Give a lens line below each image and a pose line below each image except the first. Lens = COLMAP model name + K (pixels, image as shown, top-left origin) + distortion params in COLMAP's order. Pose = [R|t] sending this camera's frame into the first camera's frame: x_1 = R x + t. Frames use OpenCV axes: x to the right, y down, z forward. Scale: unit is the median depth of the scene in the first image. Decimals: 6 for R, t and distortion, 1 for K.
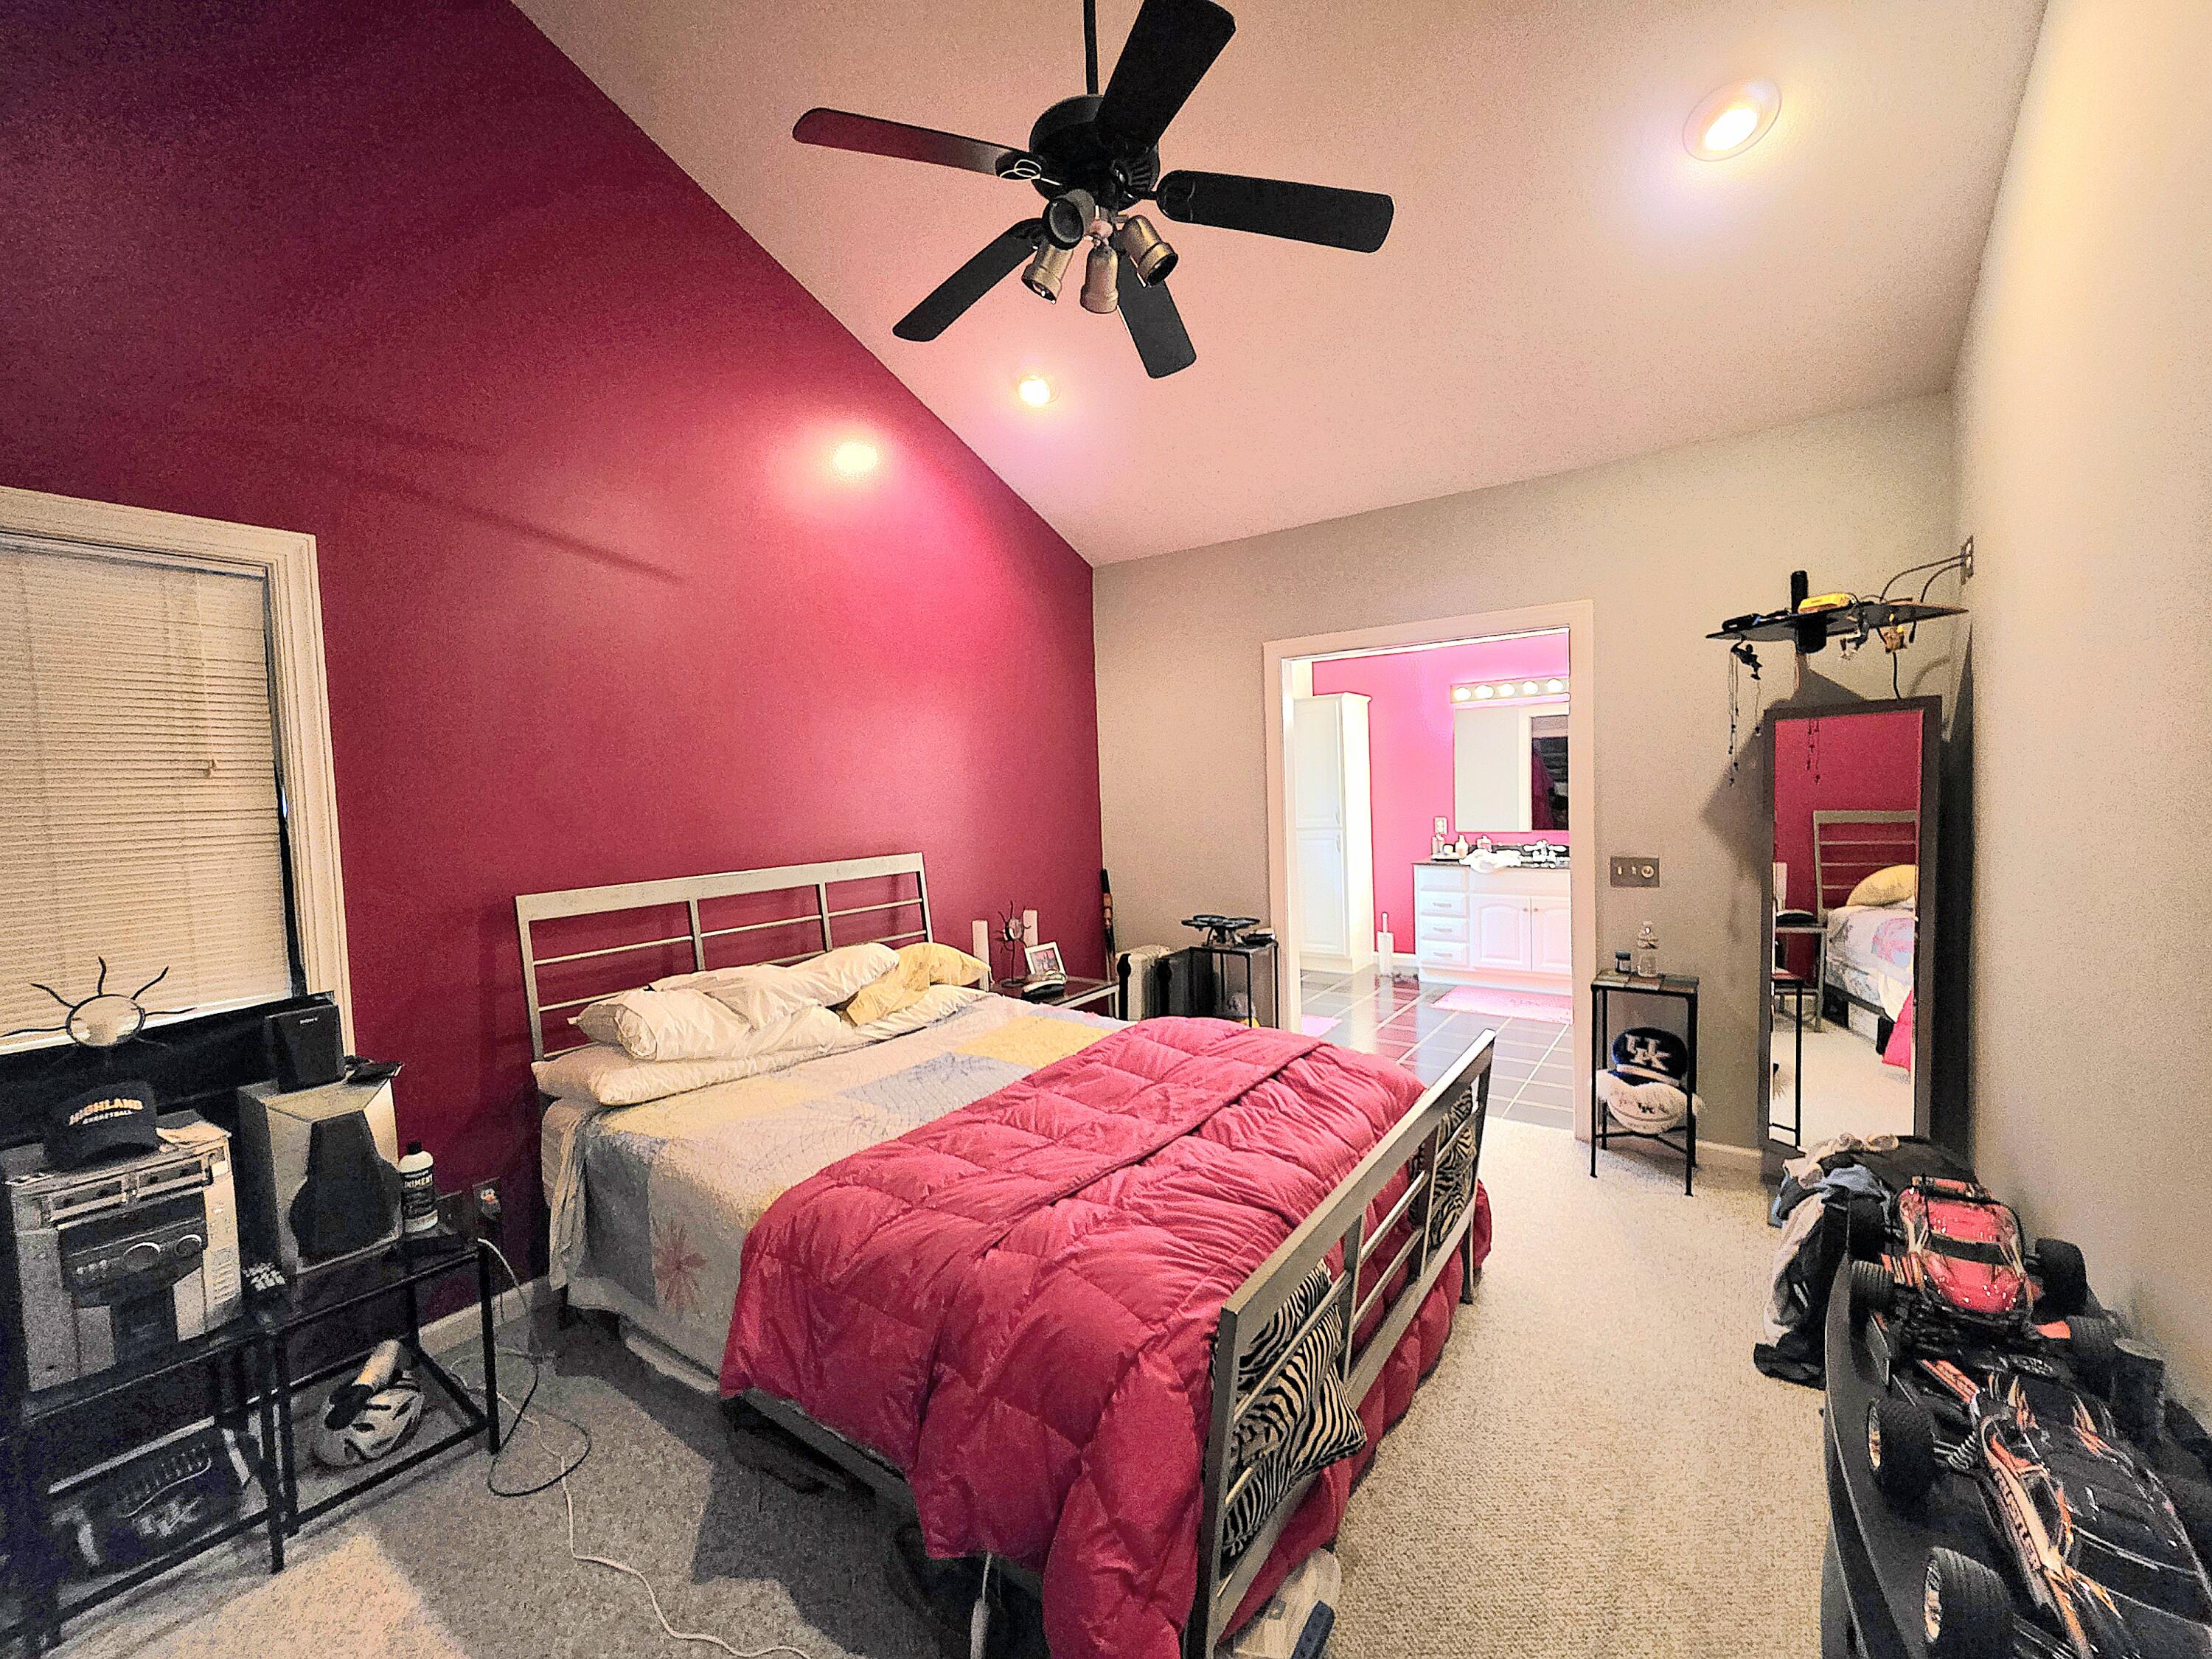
lens RADIAL K [[889.1, 0, 1106.0], [0, 889.1, 829.5], [0, 0, 1]] dist [0.007165, -0.000887]
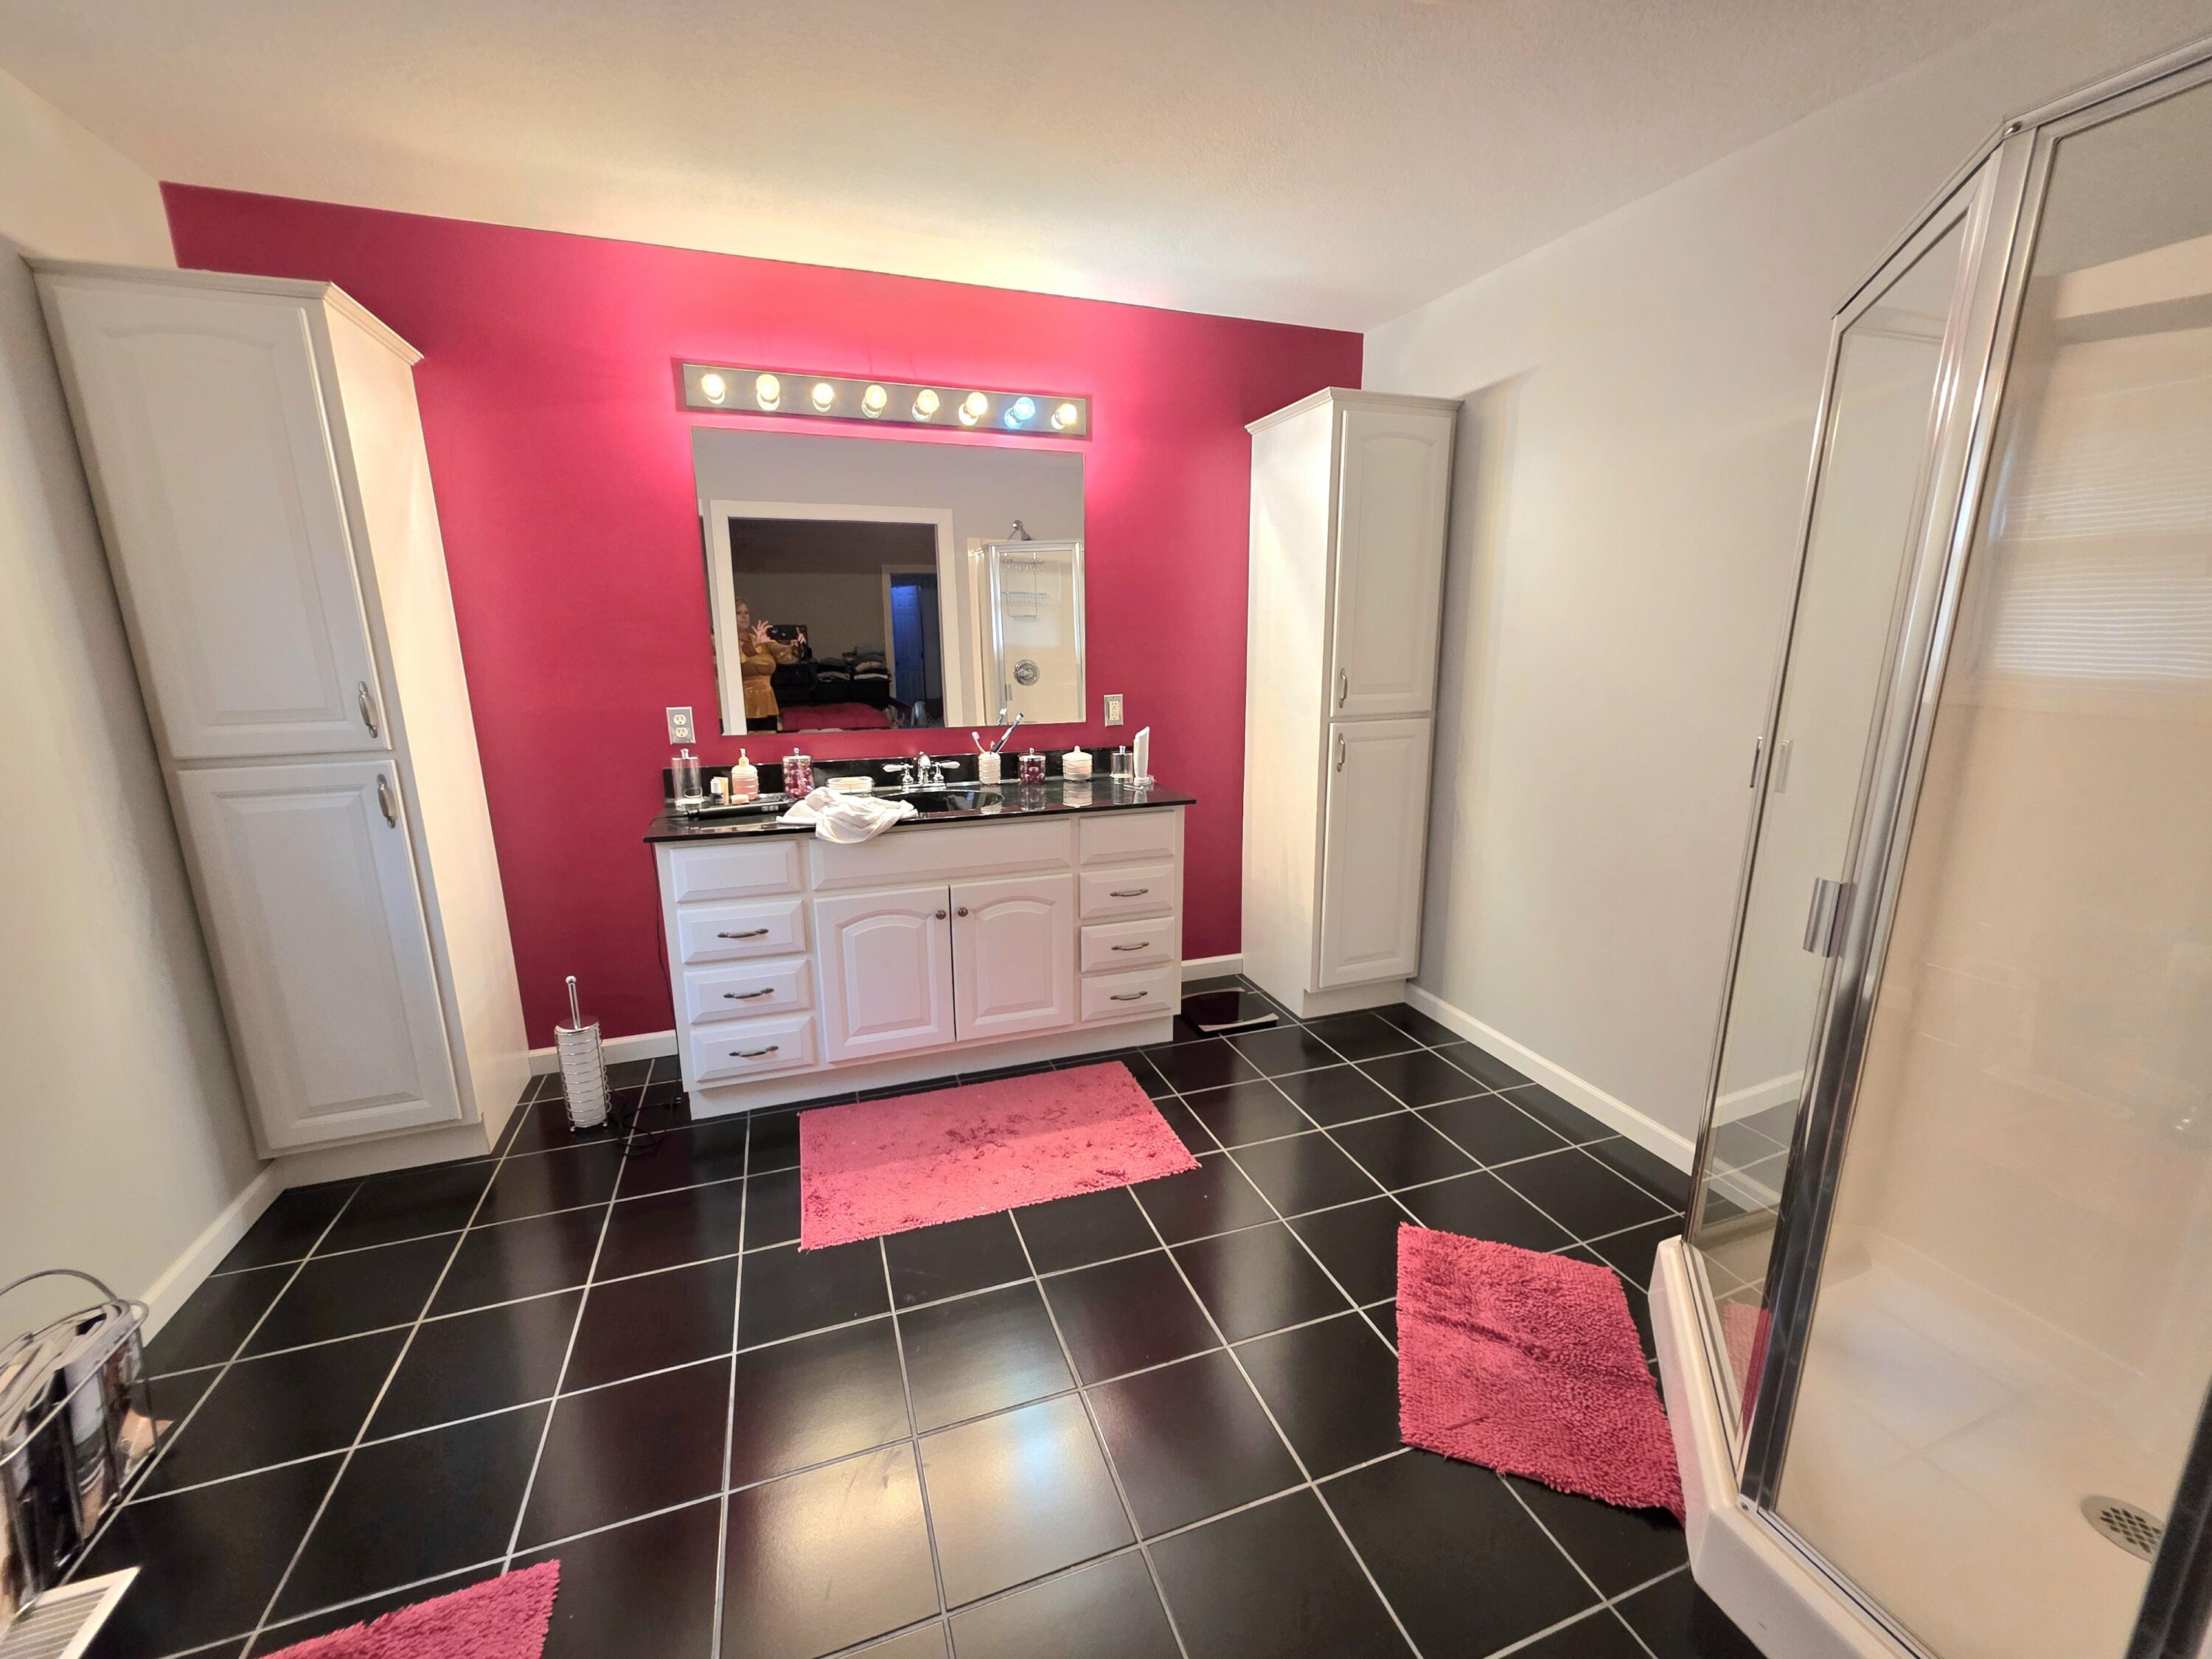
lens RADIAL K [[889.1, 0, 1106.0], [0, 889.1, 829.5], [0, 0, 1]] dist [0.007165, -0.000887]
pose [[0.570749, -0.154523, 0.806454, 0.125757], [0.023887, 0.984843, 0.171798, -0.019610], [-0.820777, -0.078790, 0.565789, 0.513384]]
